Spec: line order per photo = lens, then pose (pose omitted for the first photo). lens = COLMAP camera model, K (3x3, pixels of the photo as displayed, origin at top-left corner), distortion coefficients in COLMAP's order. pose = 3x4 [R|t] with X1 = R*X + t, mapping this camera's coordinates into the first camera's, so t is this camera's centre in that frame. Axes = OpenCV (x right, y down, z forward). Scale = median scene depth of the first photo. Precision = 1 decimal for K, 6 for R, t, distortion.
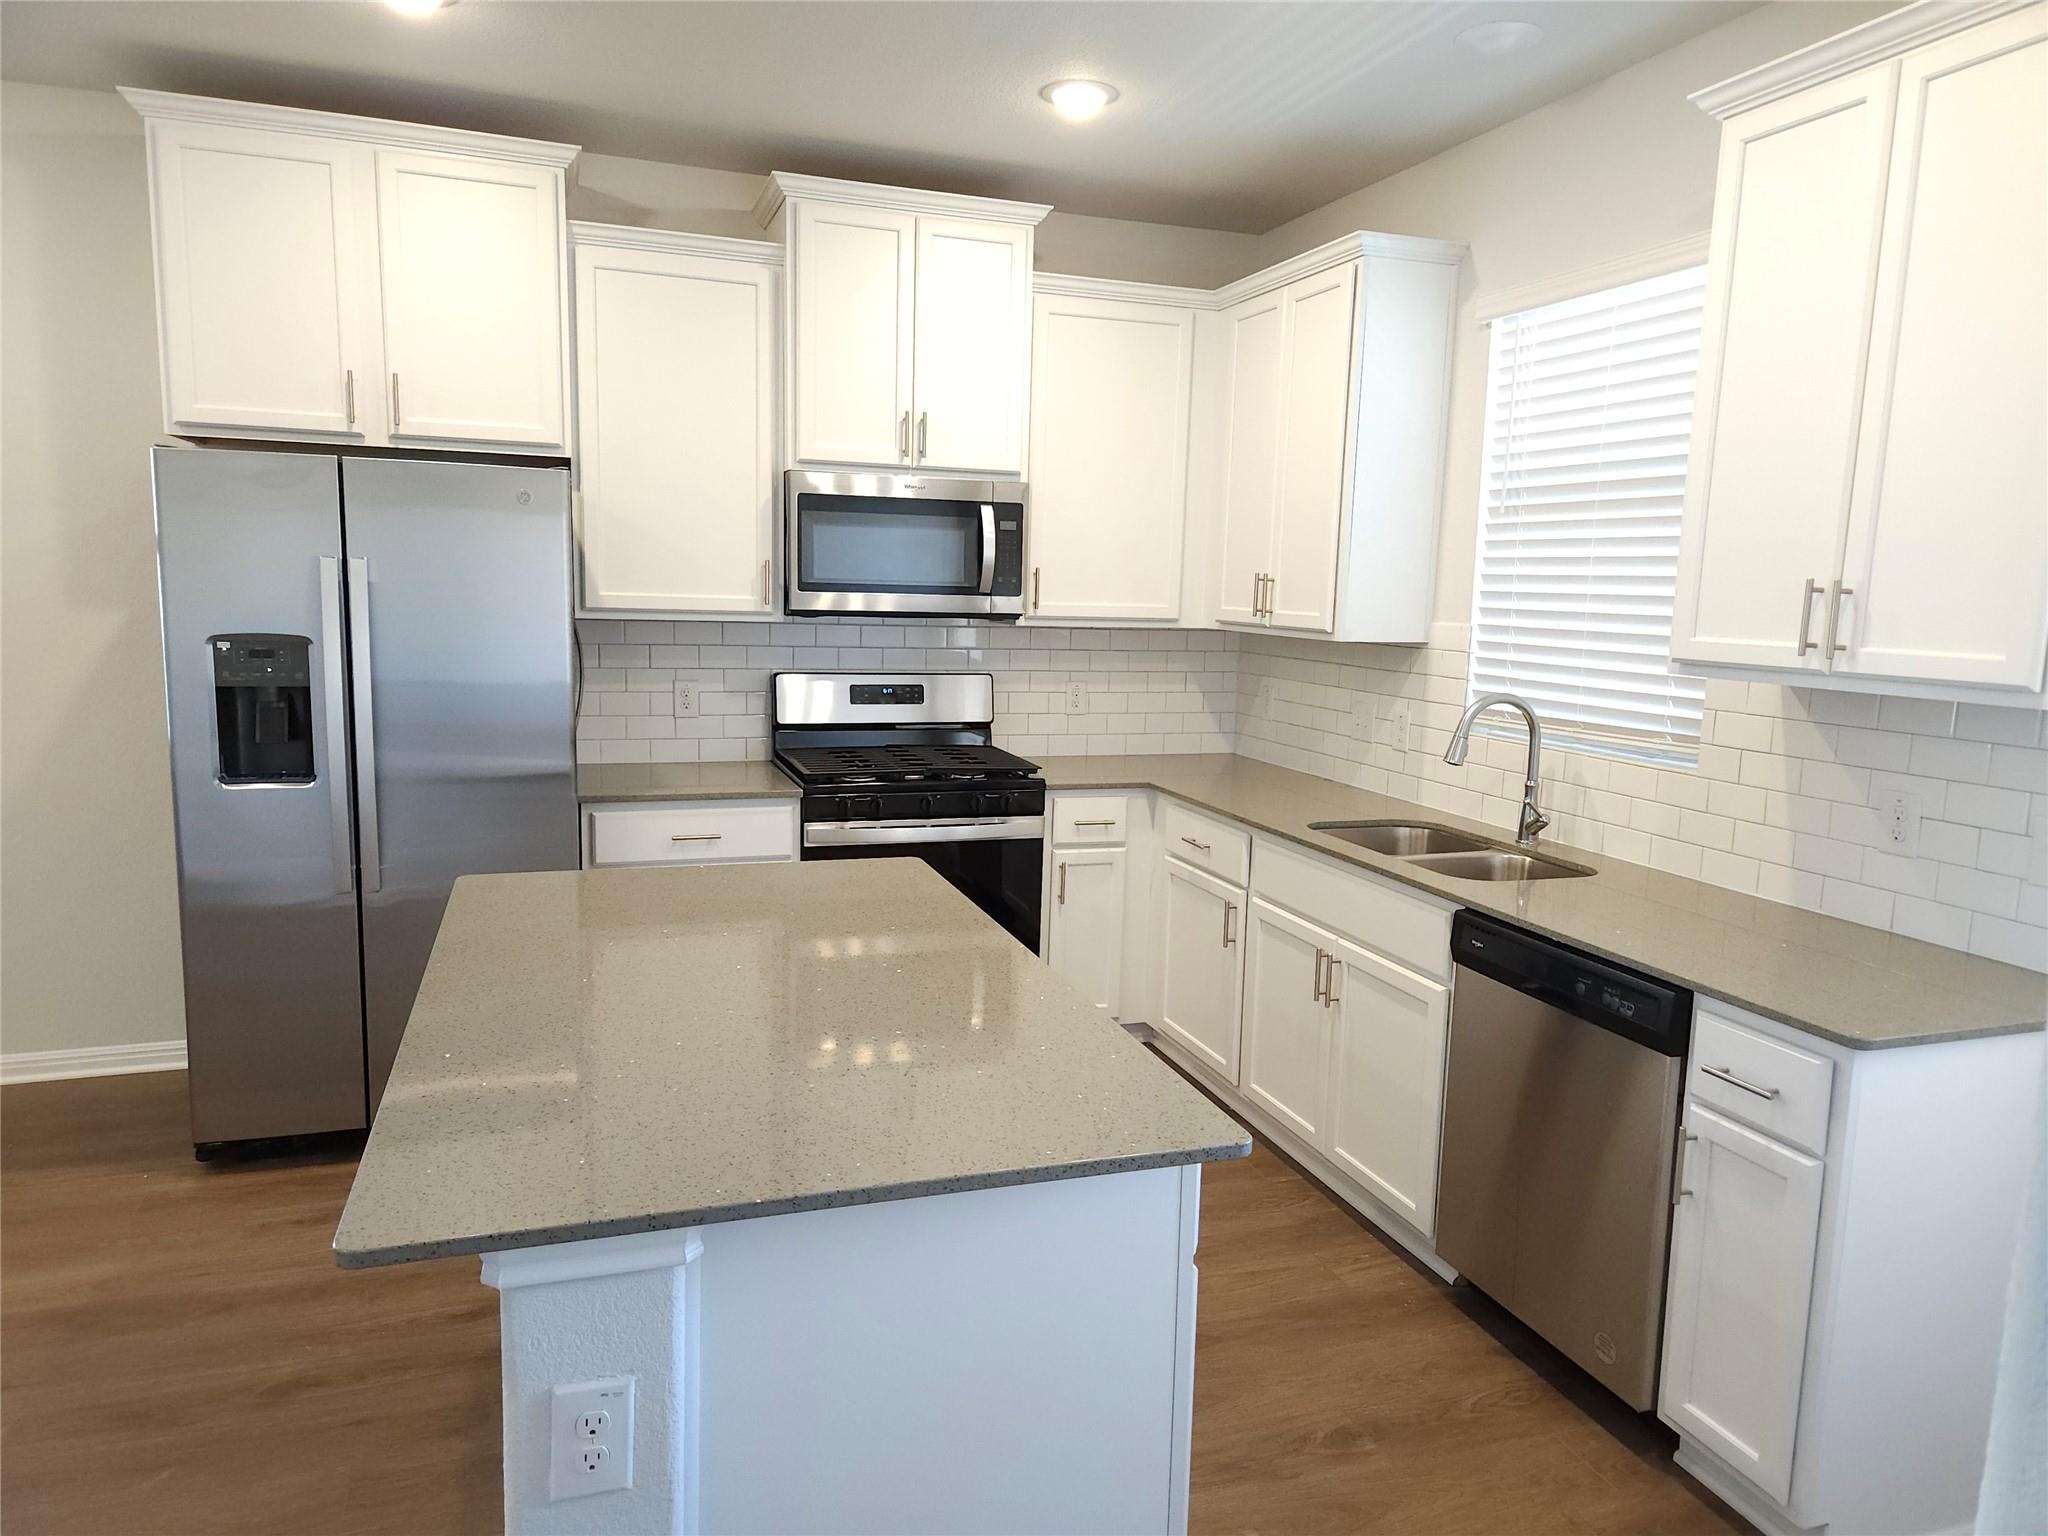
lens RADIAL K [[1373.7, 0, 1024.0], [0, 1373.7, 768.0], [0, 0, 1]] dist [0.072627, -0.071459]
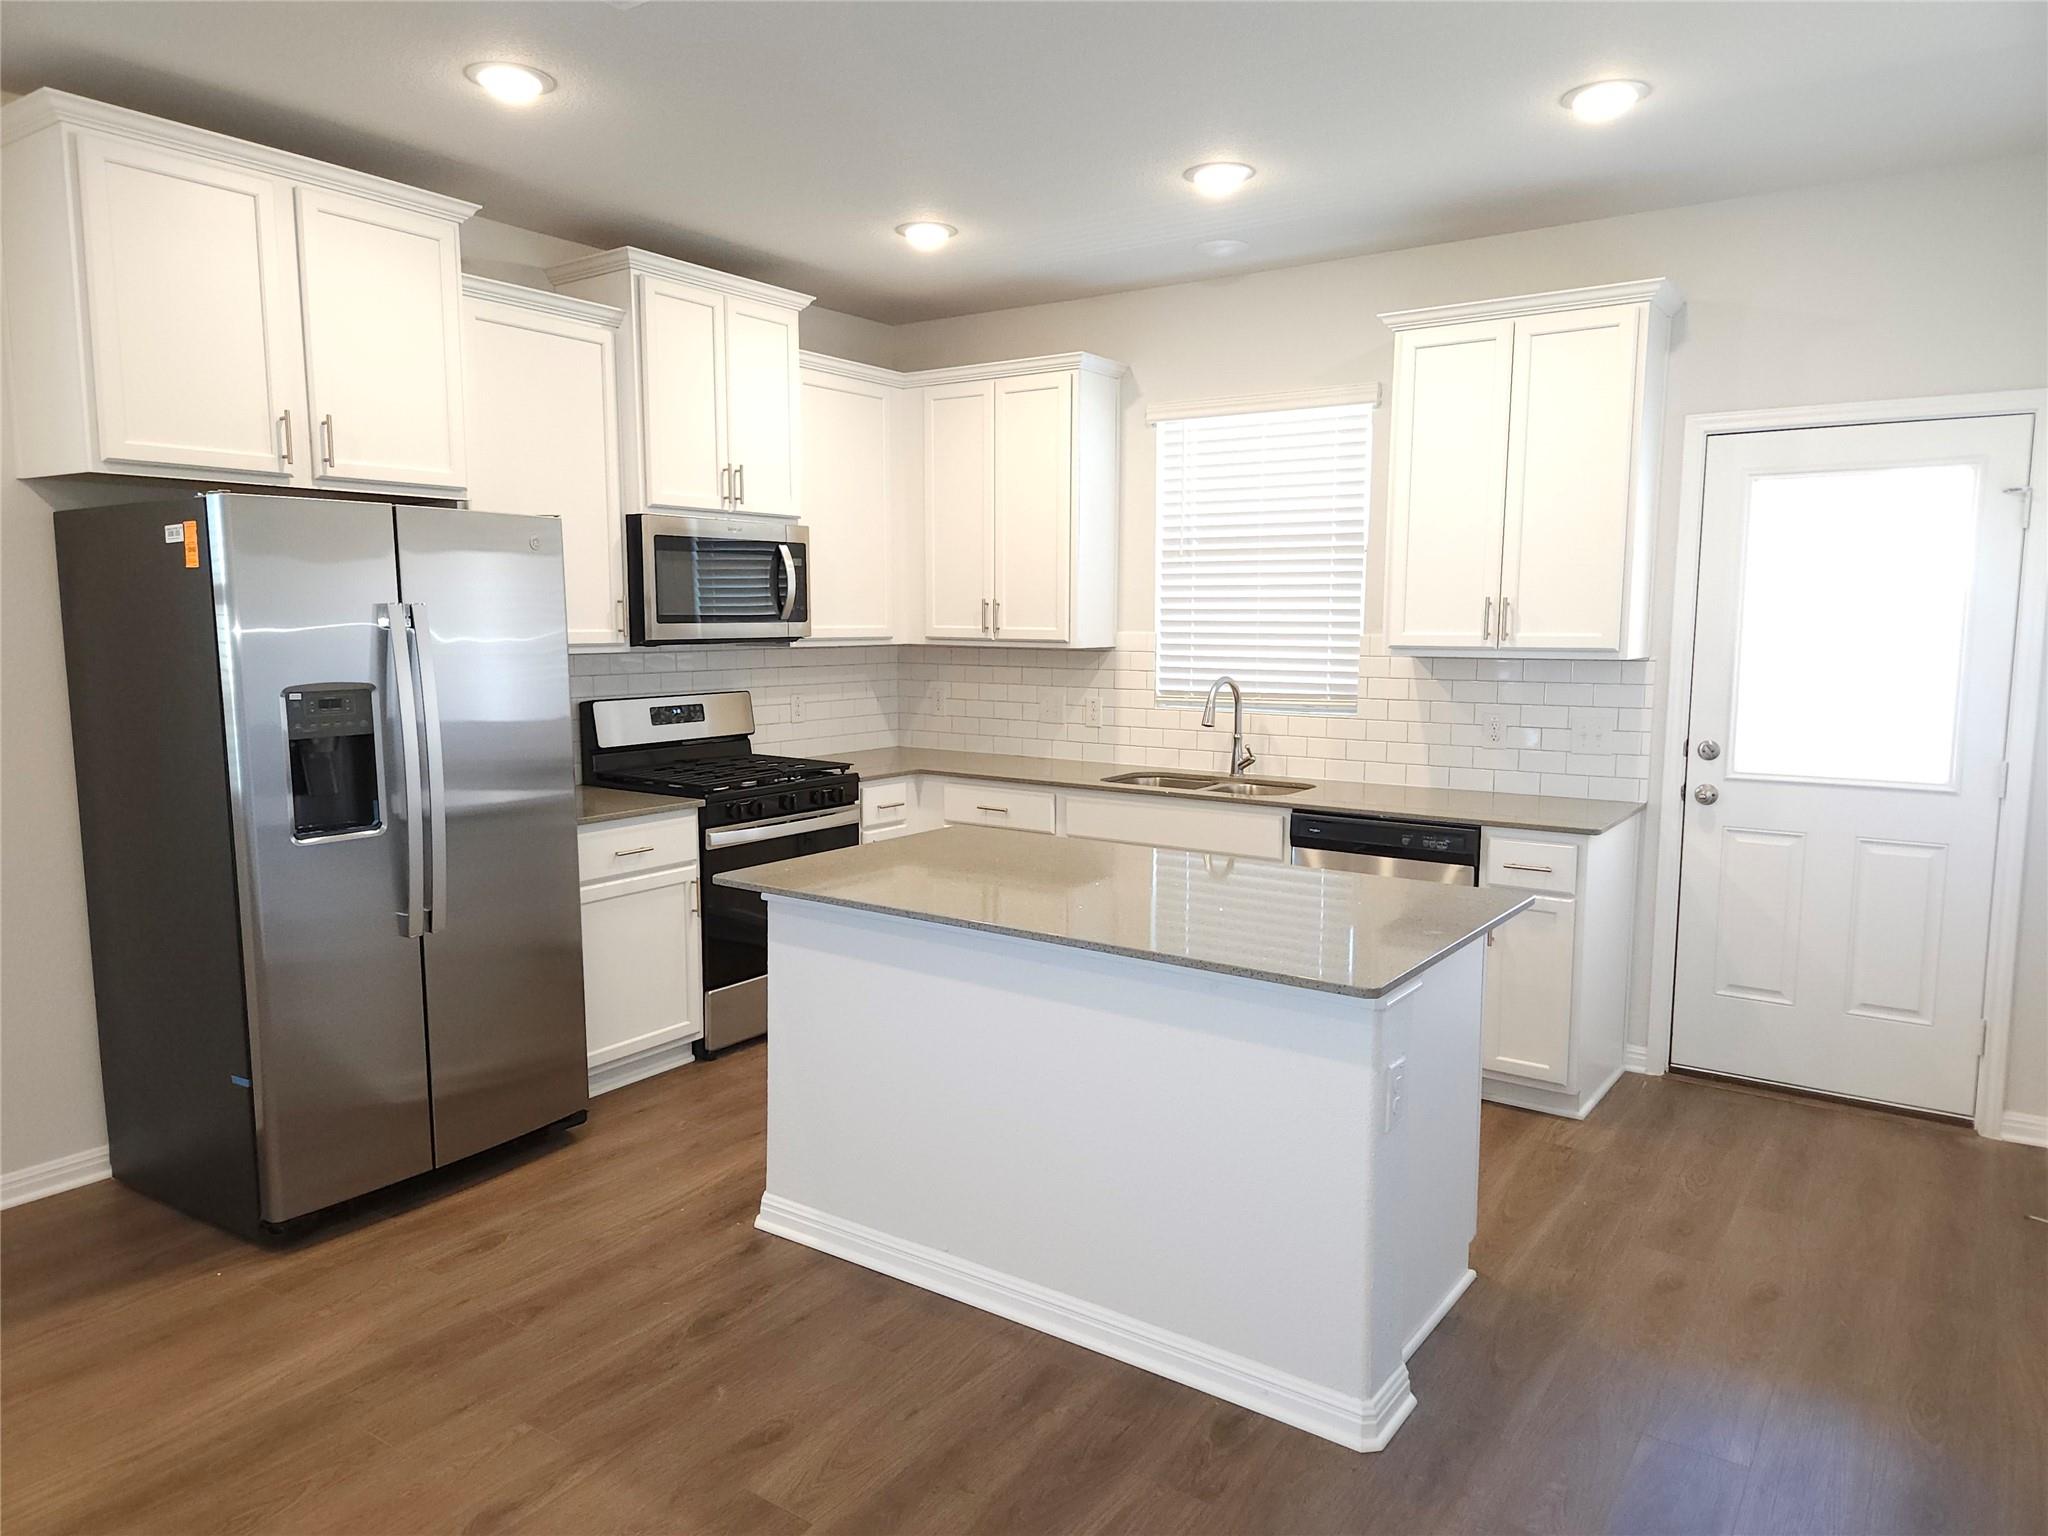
lens RADIAL K [[1373.7, 0, 1024.0], [0, 1373.7, 768.0], [0, 0, 1]] dist [0.072627, -0.071459]
pose [[0.808355, -0.092642, 0.581360, -0.610294], [0.099610, 0.994825, 0.020026, -0.006311], [-0.580206, 0.041721, 0.813400, -0.067405]]
